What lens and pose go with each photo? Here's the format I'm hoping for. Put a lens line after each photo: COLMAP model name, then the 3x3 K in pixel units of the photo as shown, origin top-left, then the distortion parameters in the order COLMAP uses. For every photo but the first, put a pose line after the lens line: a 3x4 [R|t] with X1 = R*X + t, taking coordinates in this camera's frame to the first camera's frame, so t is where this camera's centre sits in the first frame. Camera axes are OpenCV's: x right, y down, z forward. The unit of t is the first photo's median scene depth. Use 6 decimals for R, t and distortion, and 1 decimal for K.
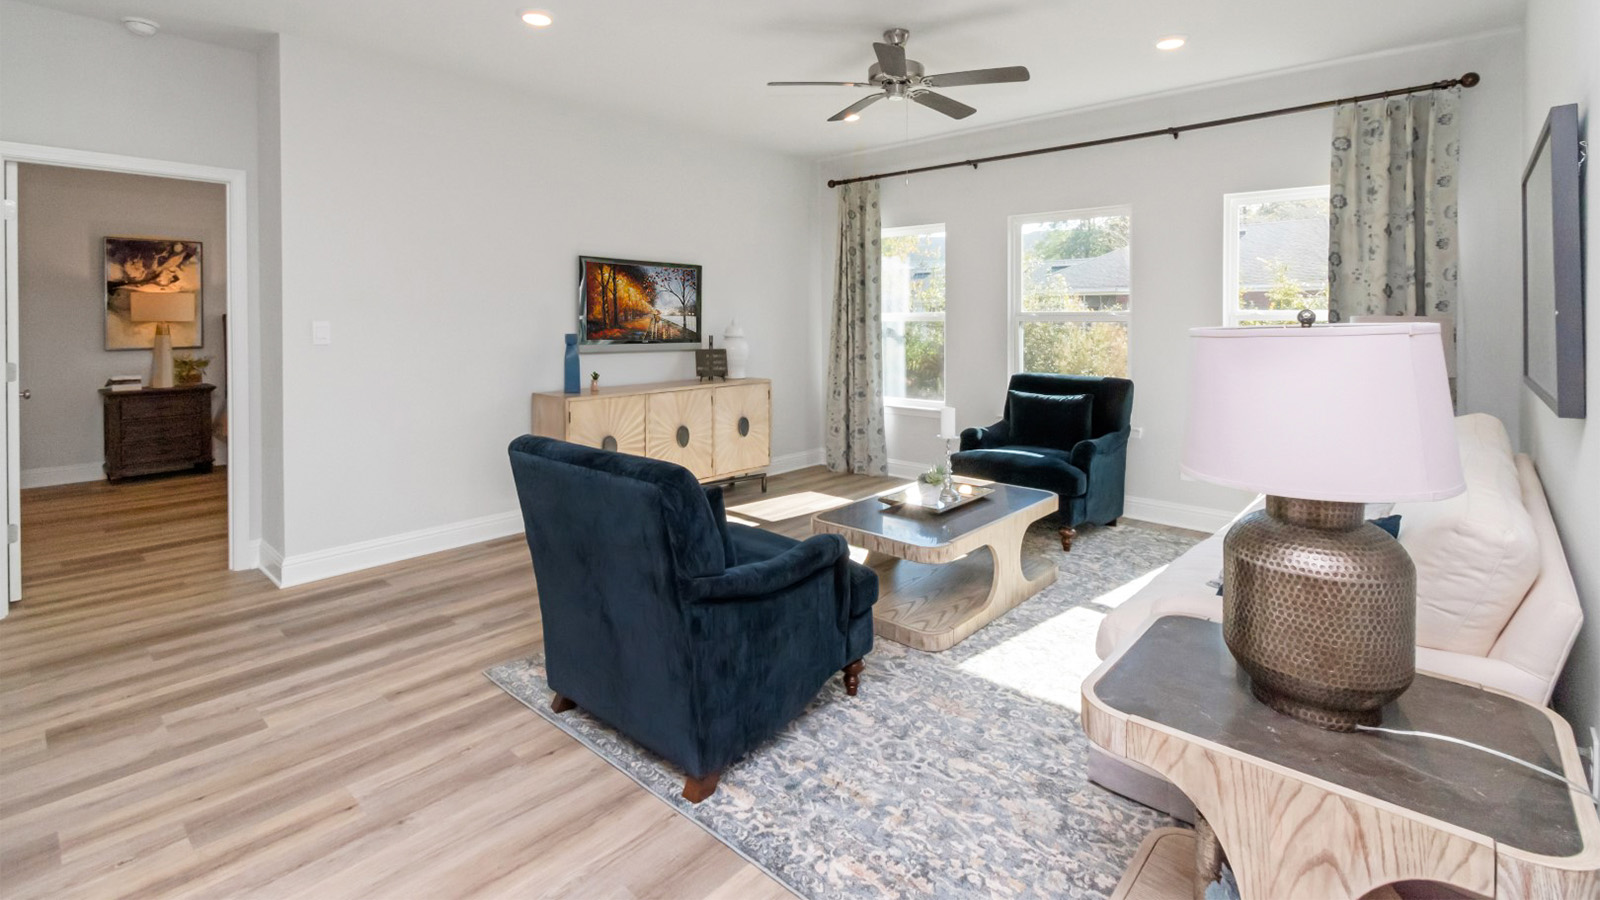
lens RADIAL K [[731.6, 0, 800.9], [0, 731.6, 323.7], [0, 0, 1]] dist [0.000279, 0.000337]
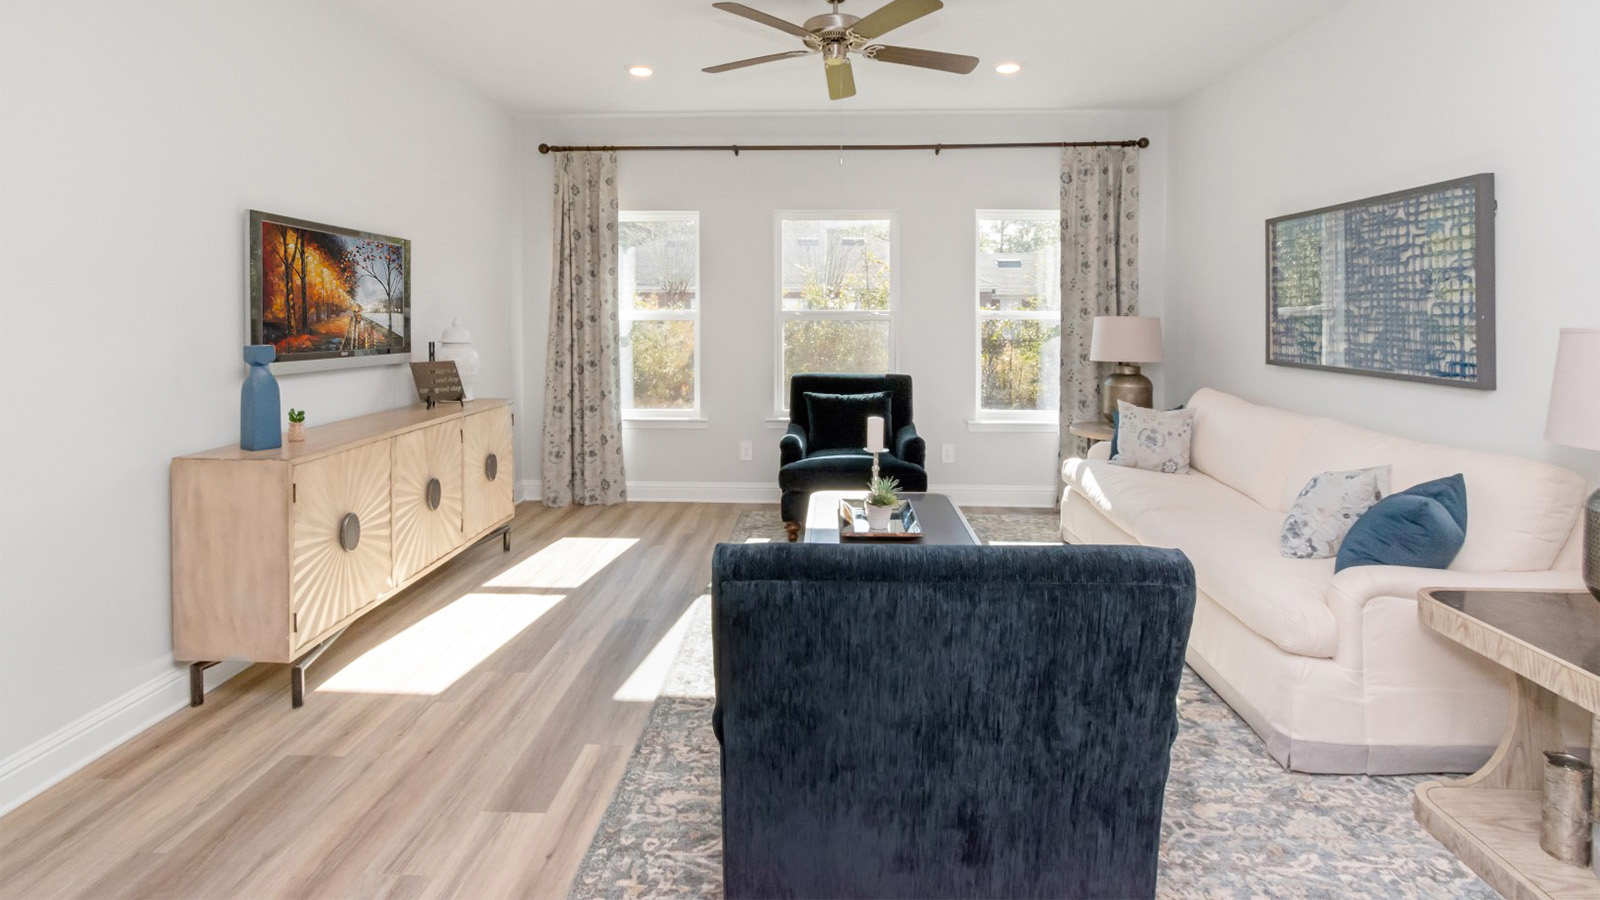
lens RADIAL K [[723.1, 0, 799.5], [0, 723.1, 322.6], [0, 0, 1]] dist [-0.000112, -0.000065]
pose [[0.769031, -0.005467, 0.639188, -0.443581], [0.002607, 0.999982, 0.005417, -0.007724], [-0.639206, -0.002500, 0.769031, 0.376109]]
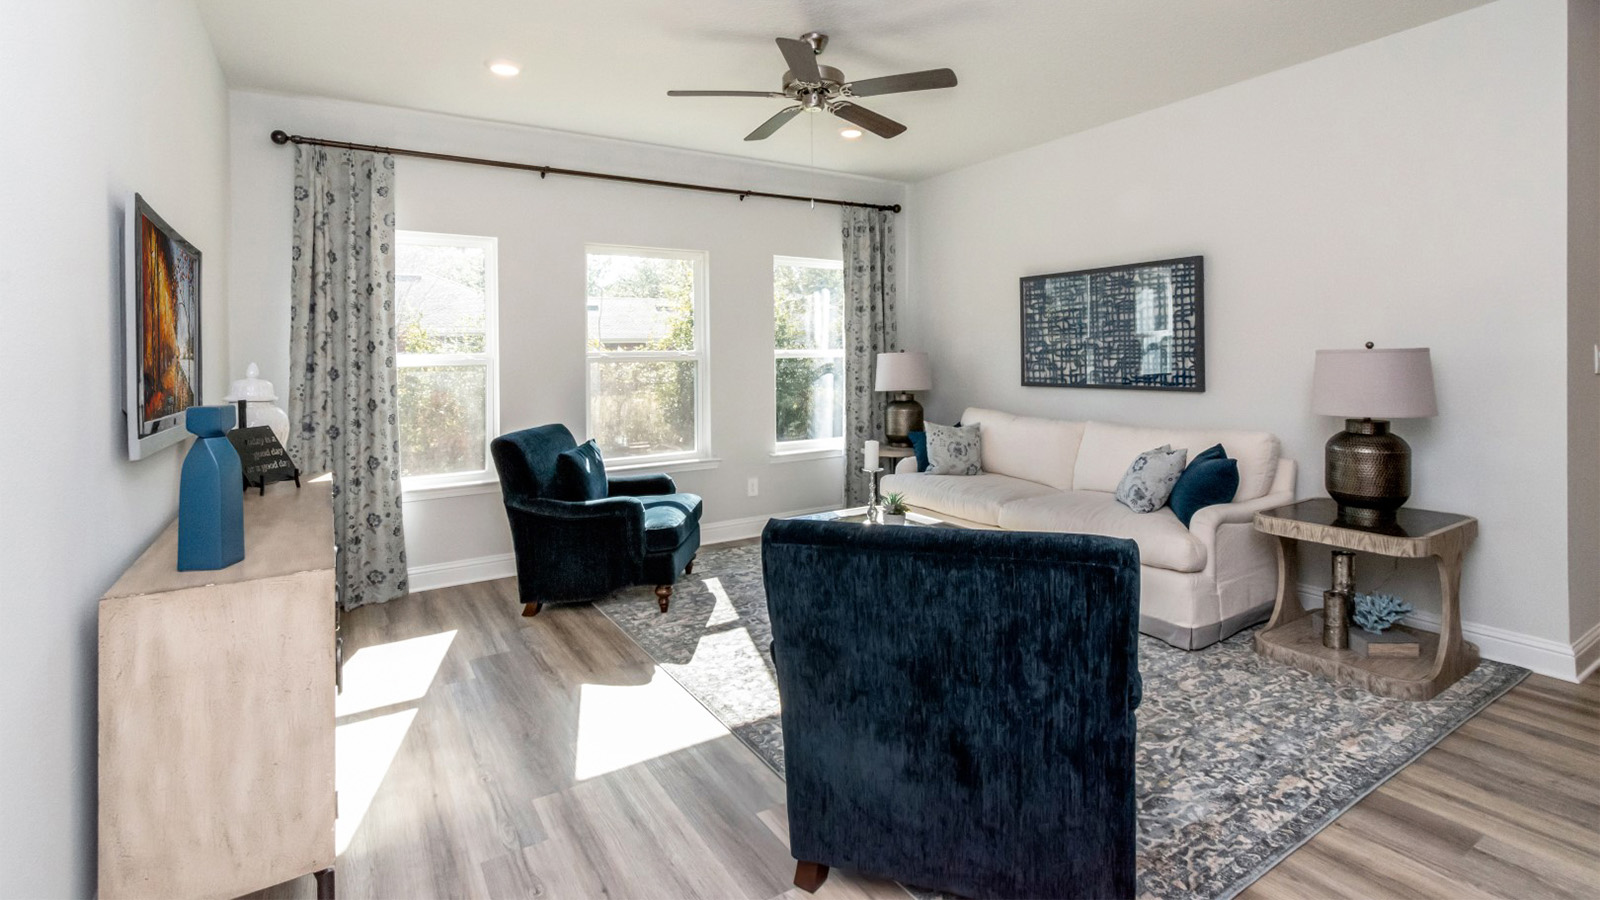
lens RADIAL K [[739.5, 0, 797.1], [0, 739.5, 360.6], [0, 0, 1]] dist [0.001930, 0.000441]
pose [[0.273924, -0.009998, 0.961699, -0.745865], [0.024312, 0.999698, 0.003468, -0.004346], [-0.961444, 0.022431, 0.274085, 0.772247]]
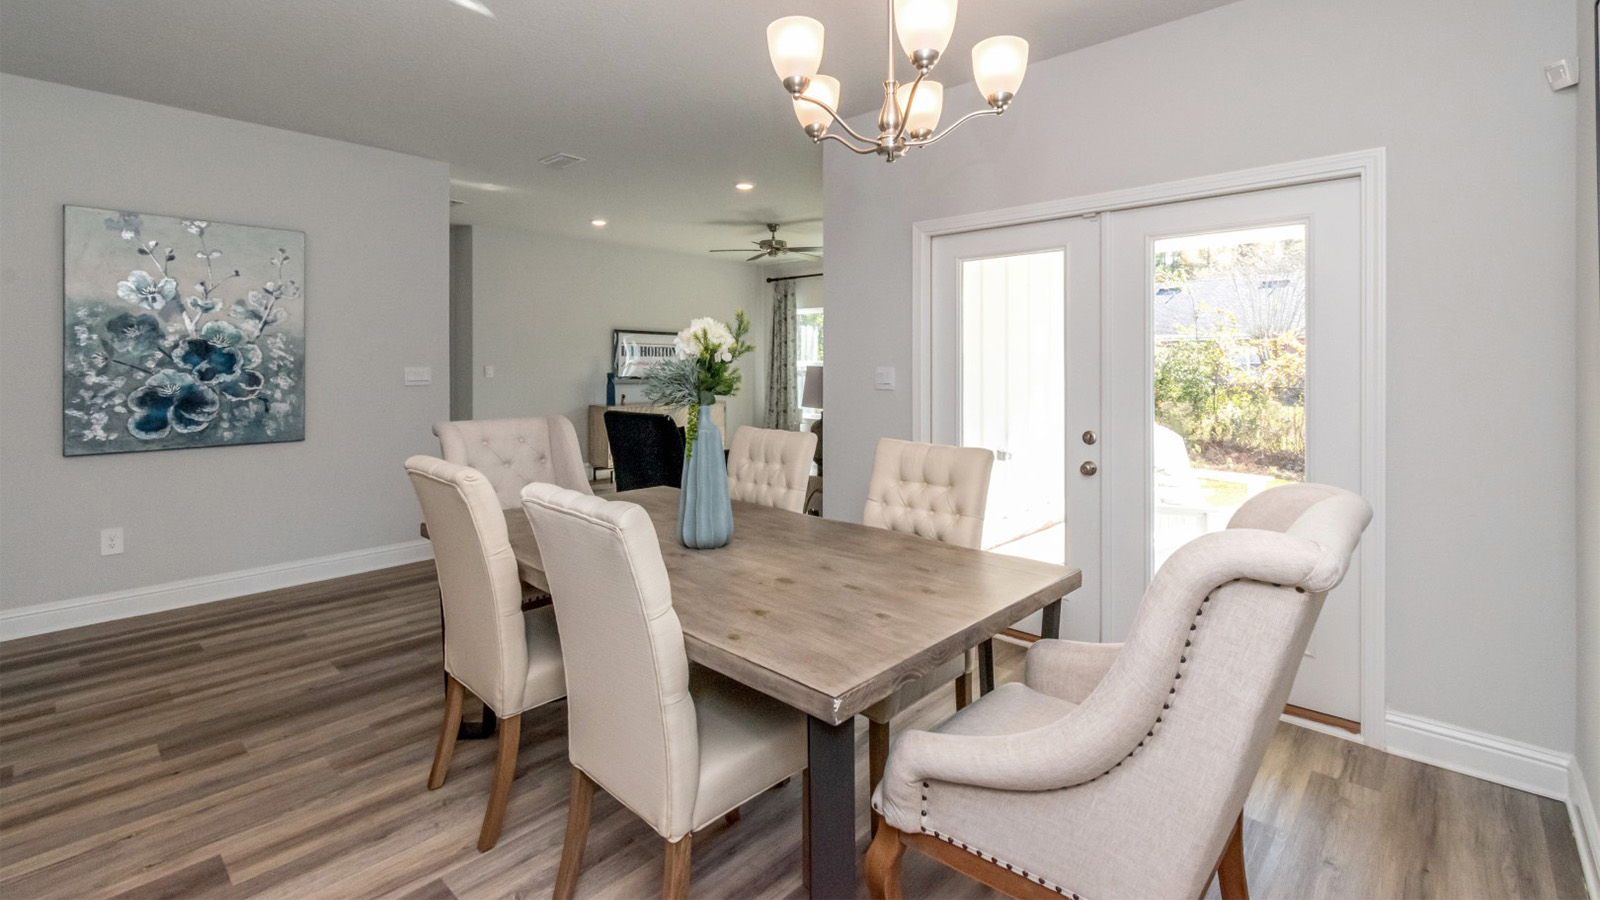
lens RADIAL K [[711.4, 0, 798.3], [0, 711.4, 365.1], [0, 0, 1]] dist [0.116419, 0.000040]
pose [[0.999967, -0.000833, -0.008065, 0.211961], [0.000761, 0.999960, -0.008899, 0.013978], [0.008073, 0.008893, 0.999928, -0.982515]]
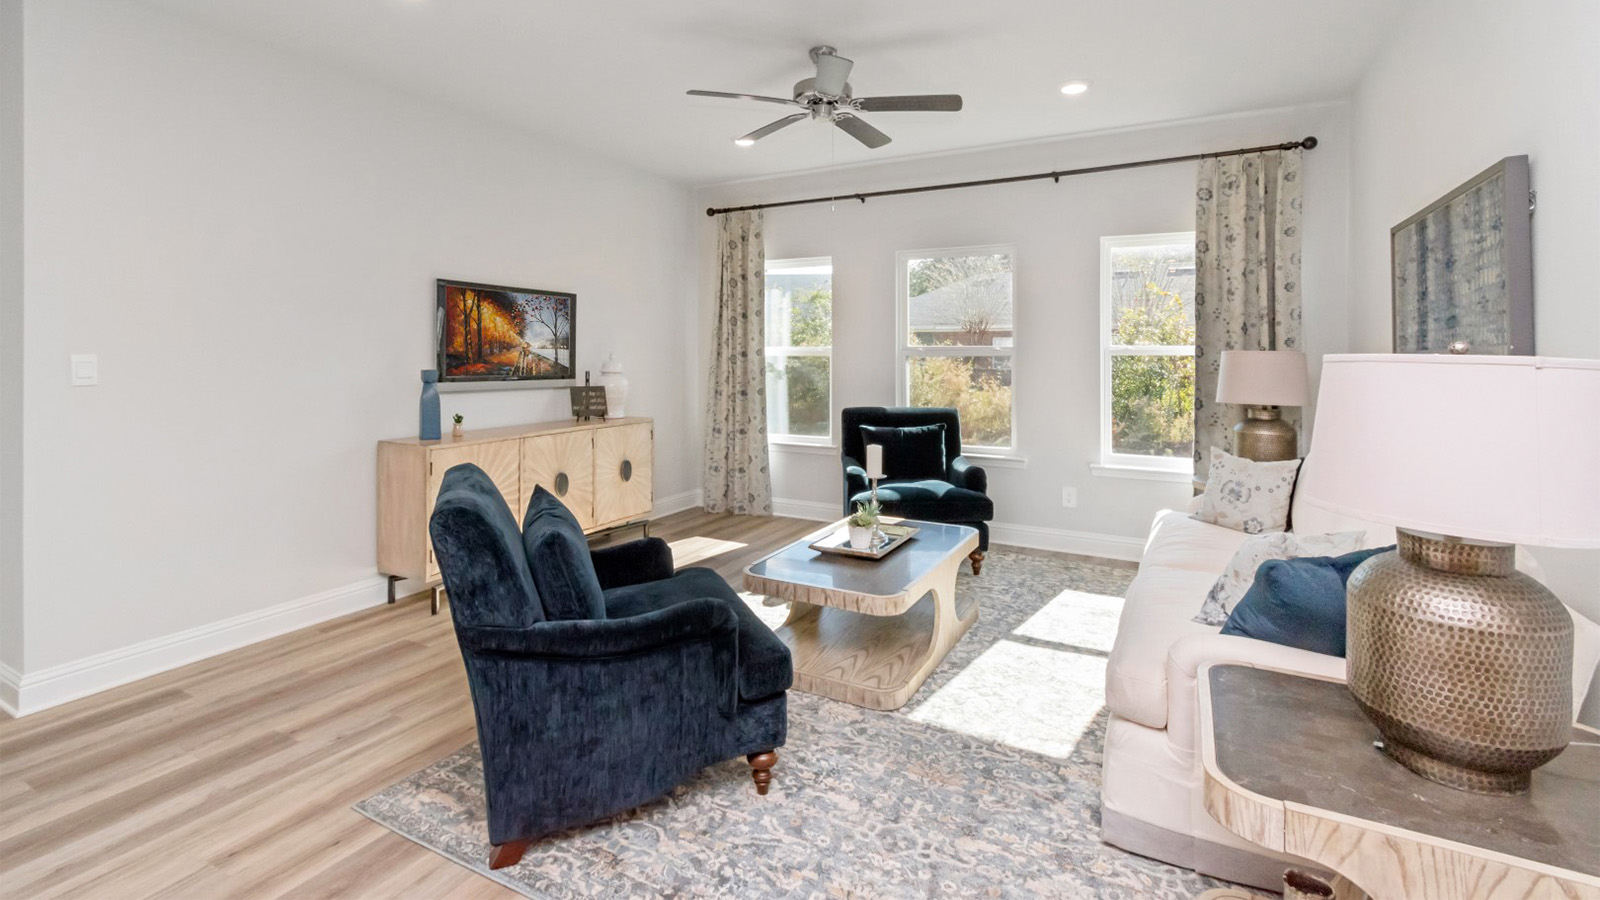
lens RADIAL K [[719.2, 0, 800.2], [0, 719.2, 350.1], [0, 0, 1]] dist [0.000708, -0.000170]
pose [[0.971653, 0.002830, 0.236393, -0.117086], [-0.000041, 0.999930, -0.011802, 0.000934], [-0.236410, 0.011458, 0.971586, 0.106284]]
